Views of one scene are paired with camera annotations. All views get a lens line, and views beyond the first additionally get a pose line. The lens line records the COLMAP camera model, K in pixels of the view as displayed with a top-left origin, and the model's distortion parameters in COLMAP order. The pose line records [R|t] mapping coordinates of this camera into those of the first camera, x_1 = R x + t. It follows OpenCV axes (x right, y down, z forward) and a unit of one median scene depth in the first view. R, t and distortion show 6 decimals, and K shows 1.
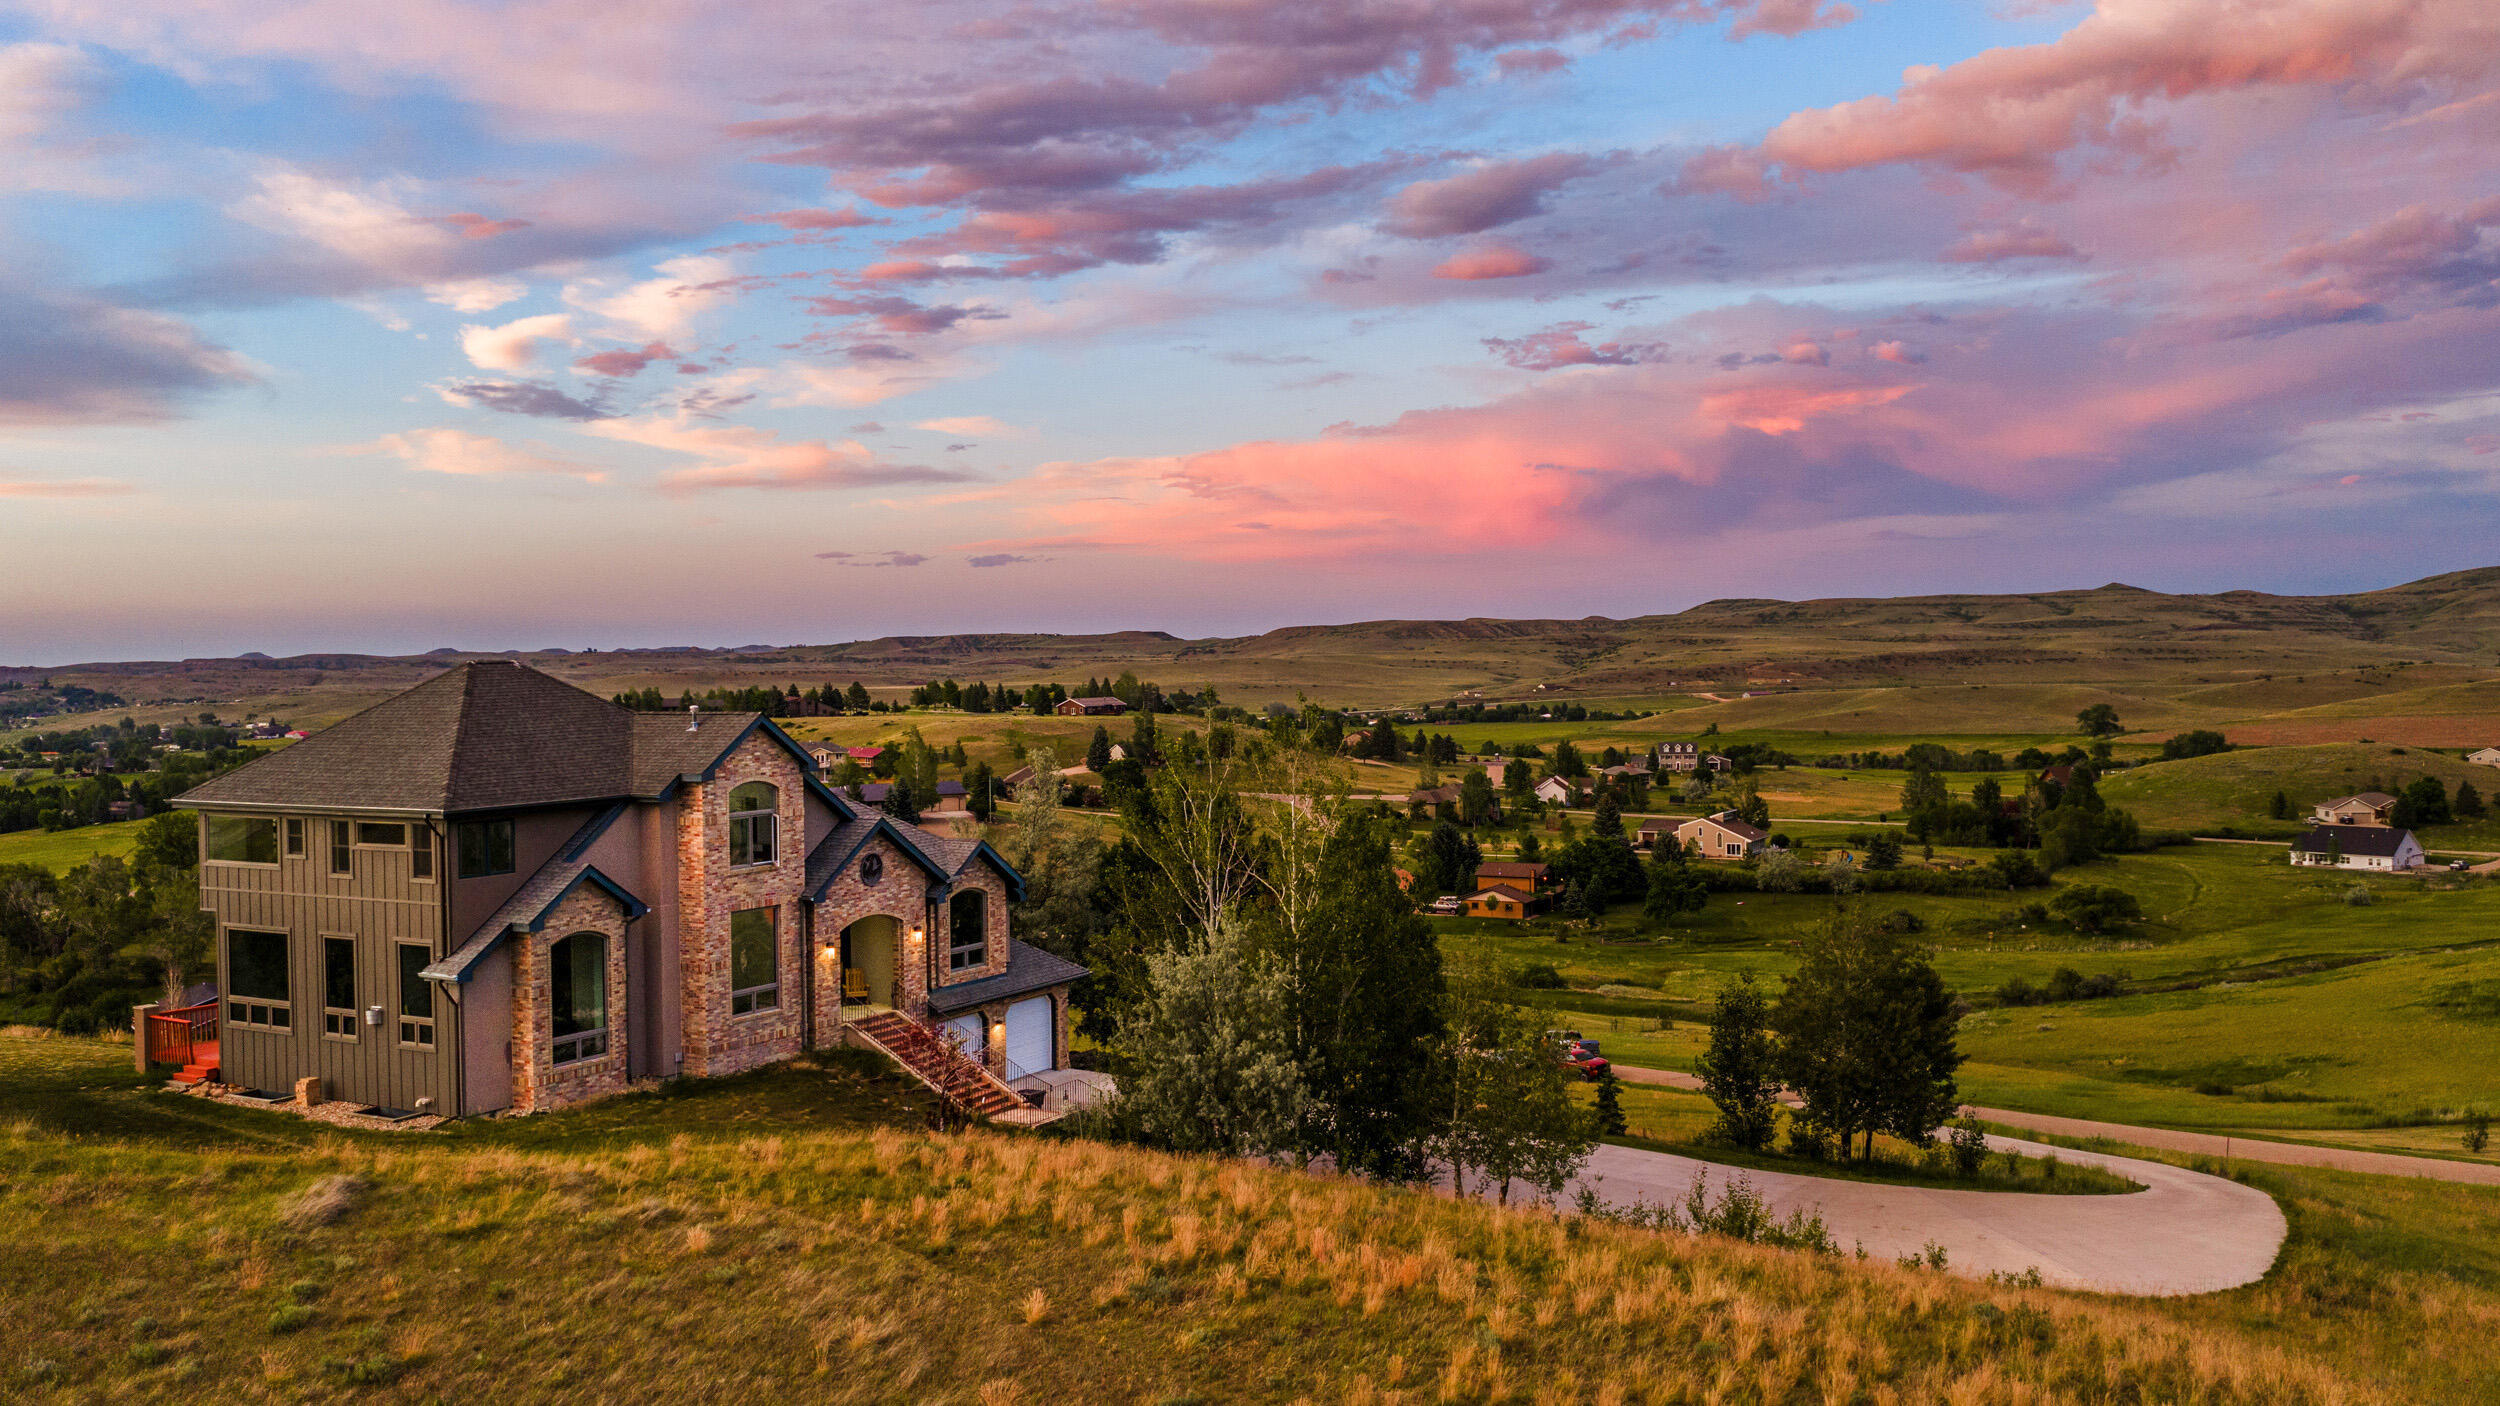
lens RADIAL K [[2091.0, 0, 1247.7], [0, 2091.0, 696.8], [0, 0, 1]] dist [0.025300, -0.045773]
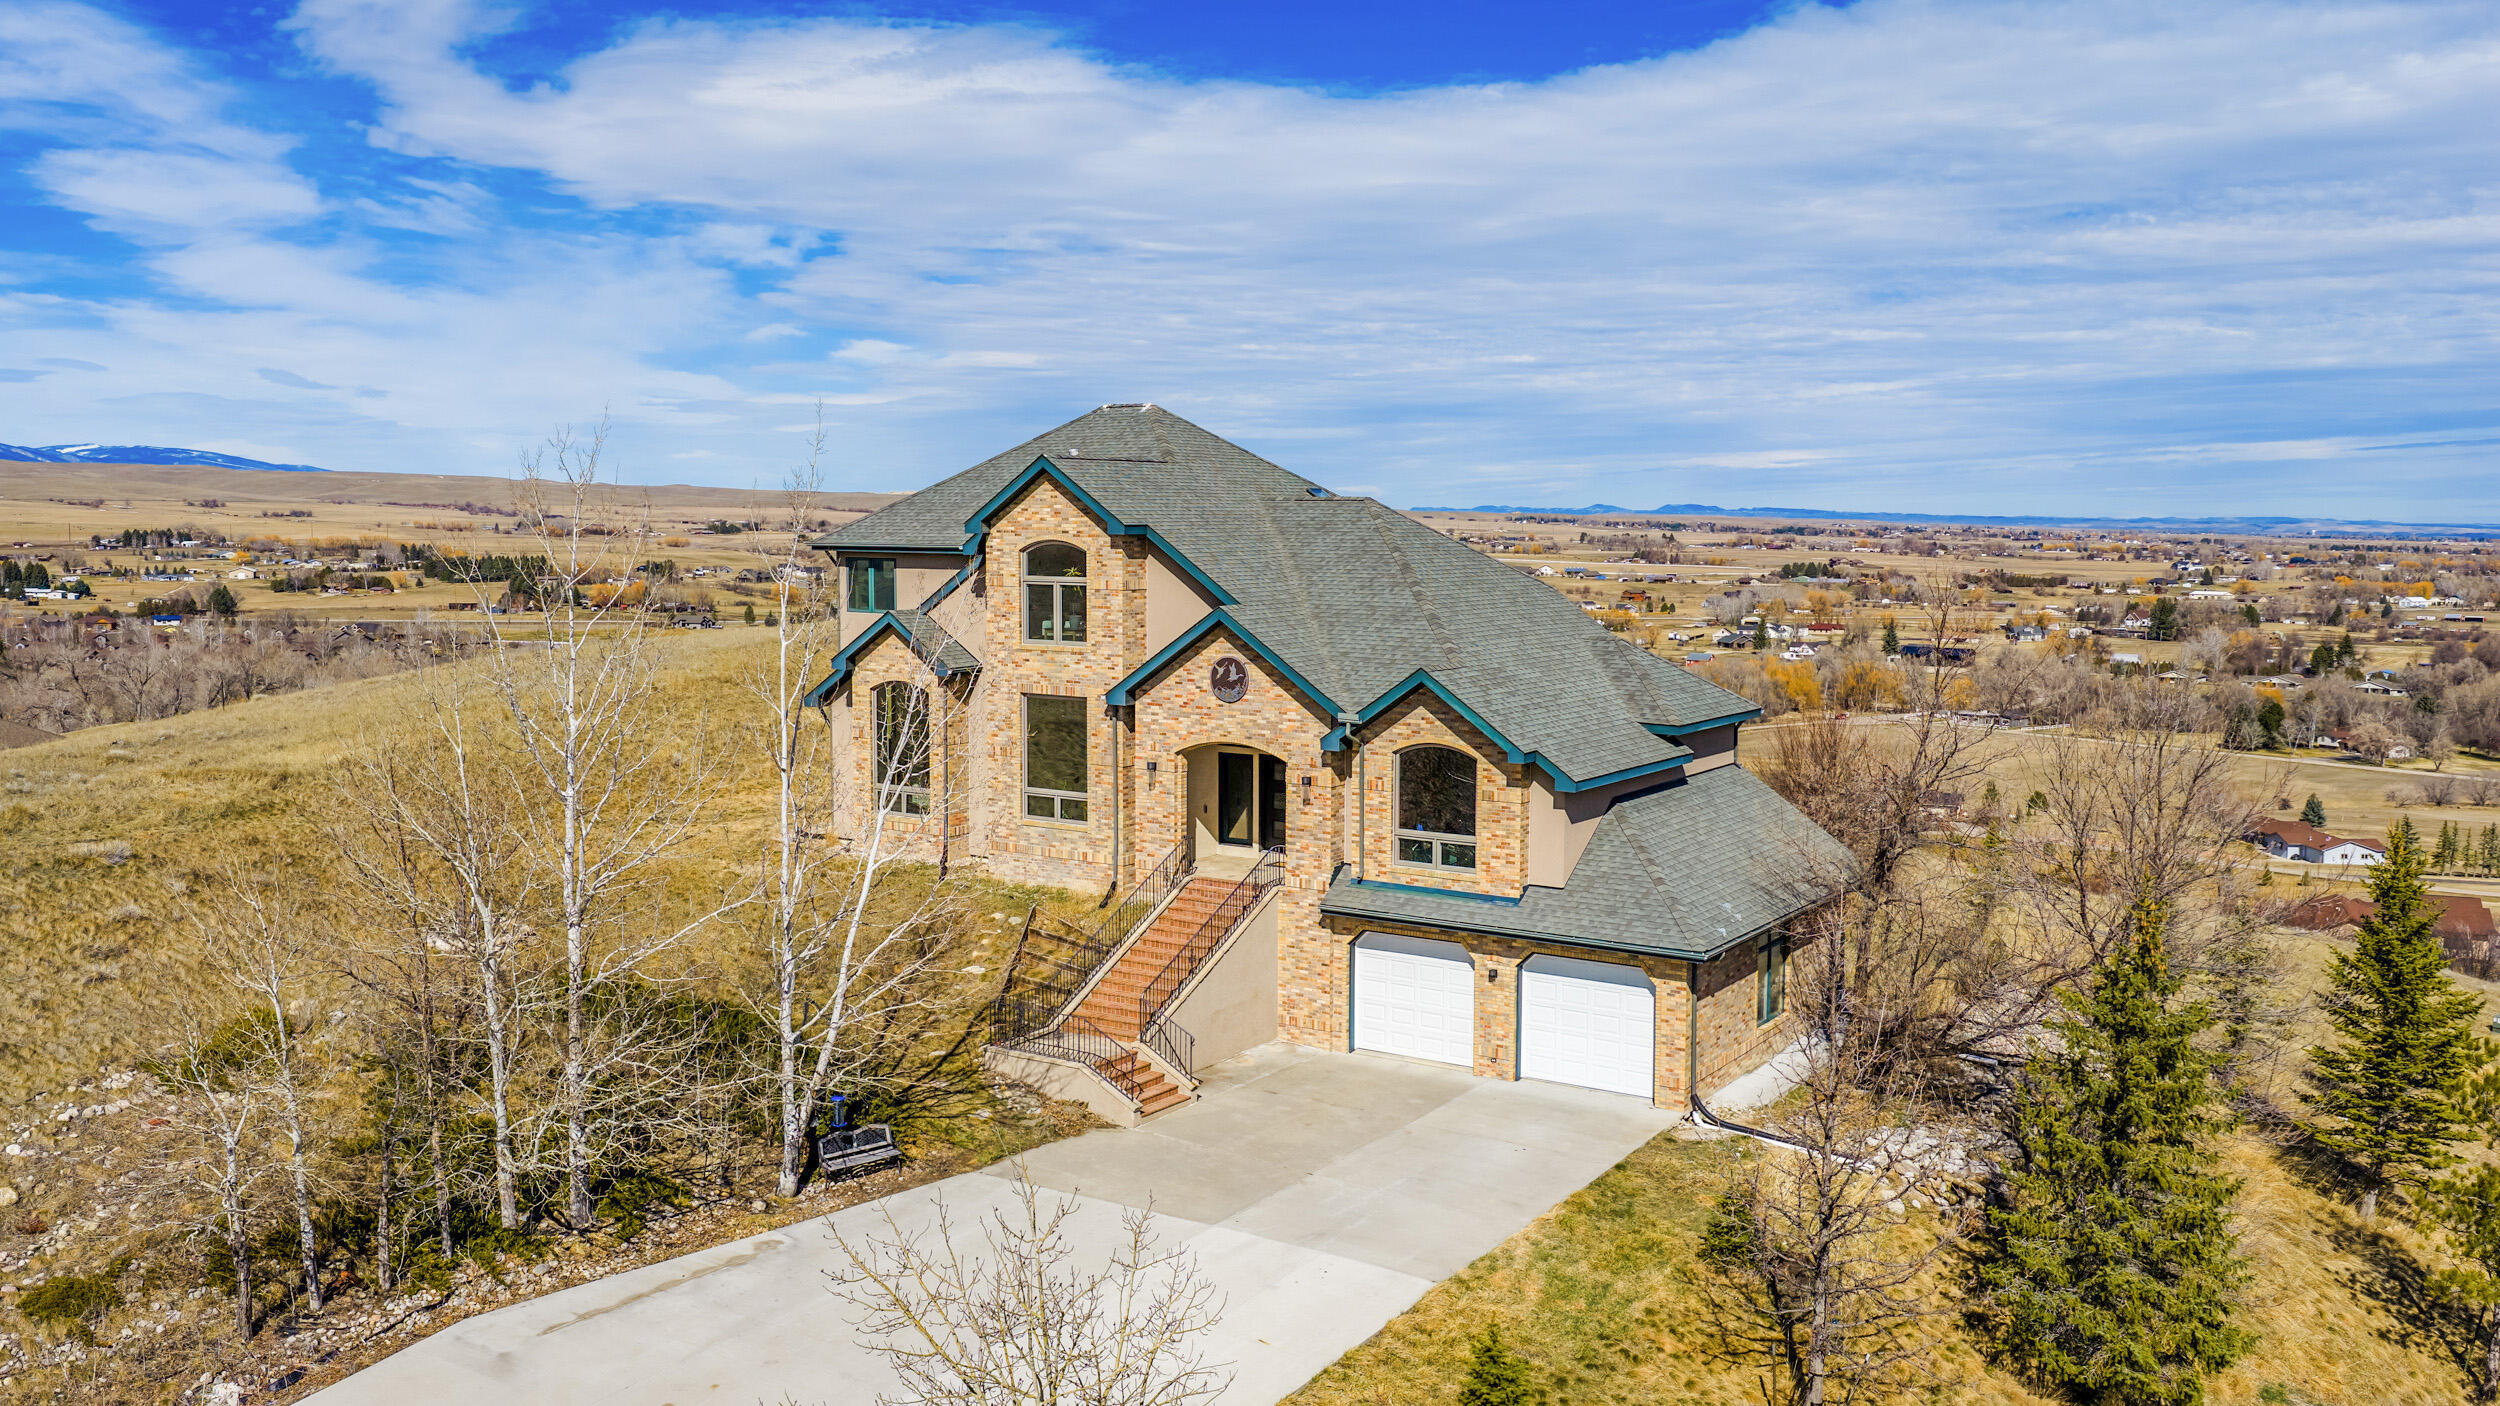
lens RADIAL K [[2039.7, 0, 1250.0], [0, 2039.7, 703.0], [0, 0, 1]] dist [0.030956, -0.002004]
pose [[-0.069998, 0.105803, -0.991920, 0.511900], [-0.024548, 0.993876, 0.107744, 0.014605], [0.997245, 0.031891, -0.066972, 1.043004]]
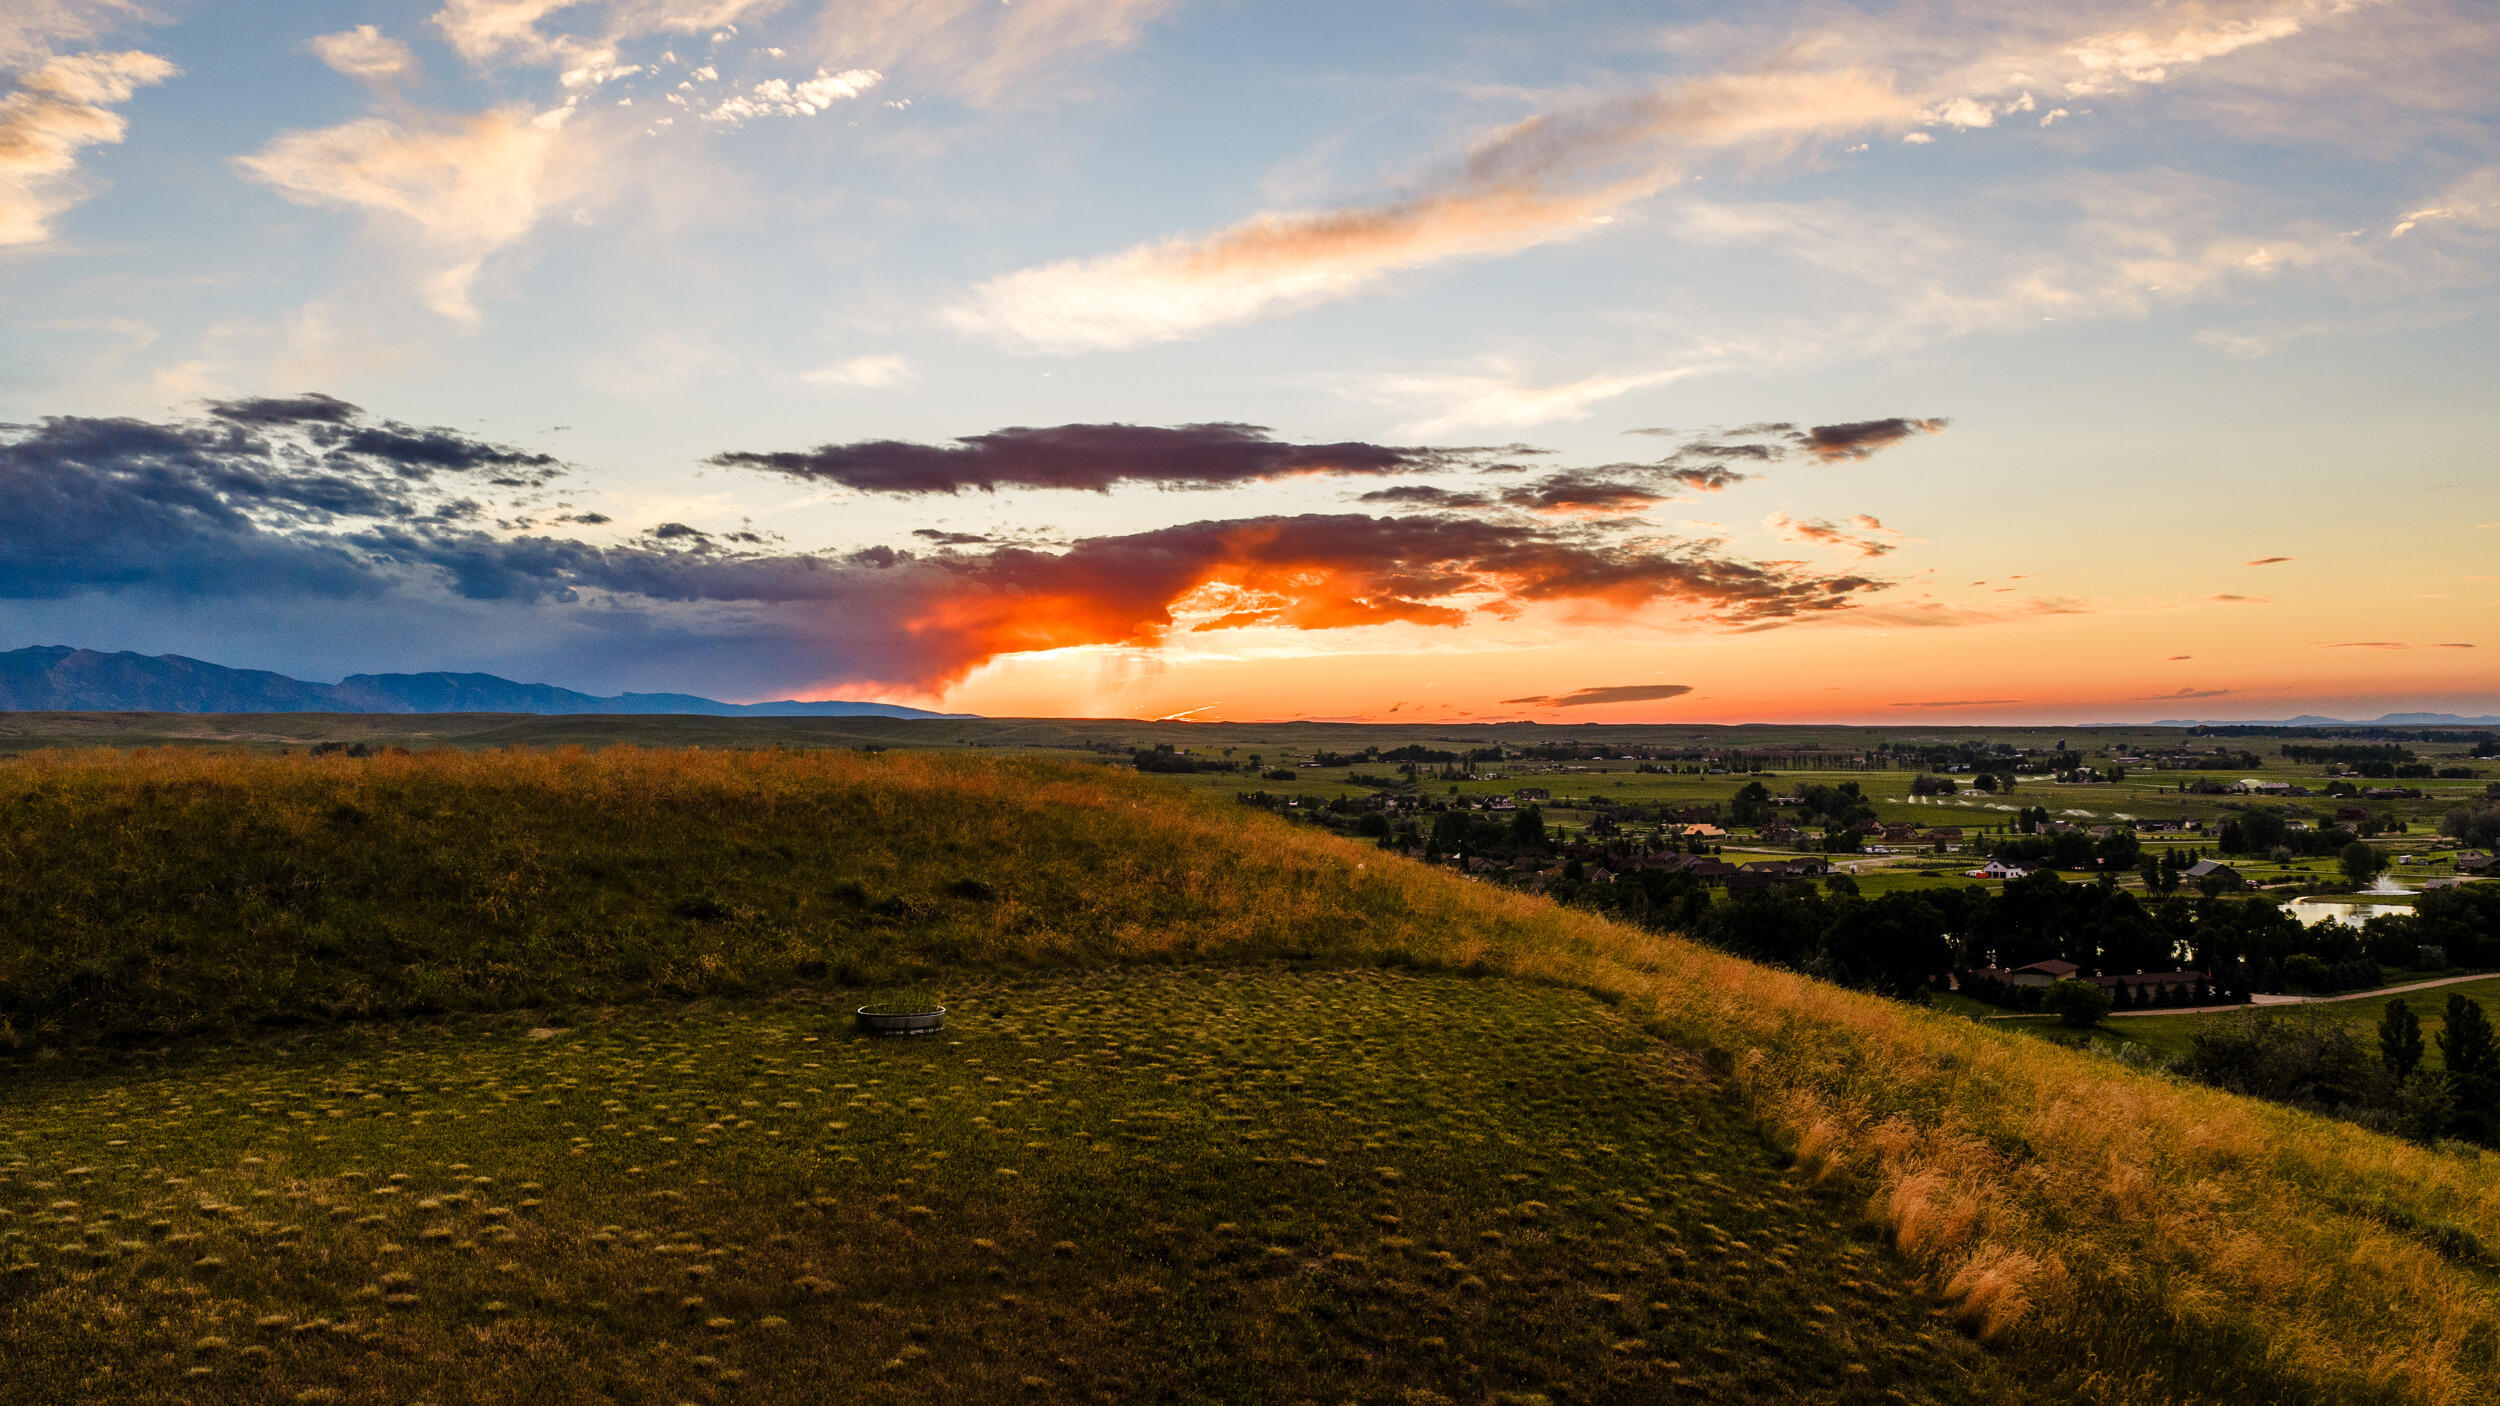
lens RADIAL K [[2161.4, 0, 1250.0], [0, 2161.4, 703.0], [0, 0, 1]] dist [0.005606, -0.003048]
pose [[-0.346810, 0.003459, -0.937929, -0.384938], [0.004488, 0.999988, 0.002028, 0.113343], [0.937925, -0.003506, -0.346821, 1.169945]]
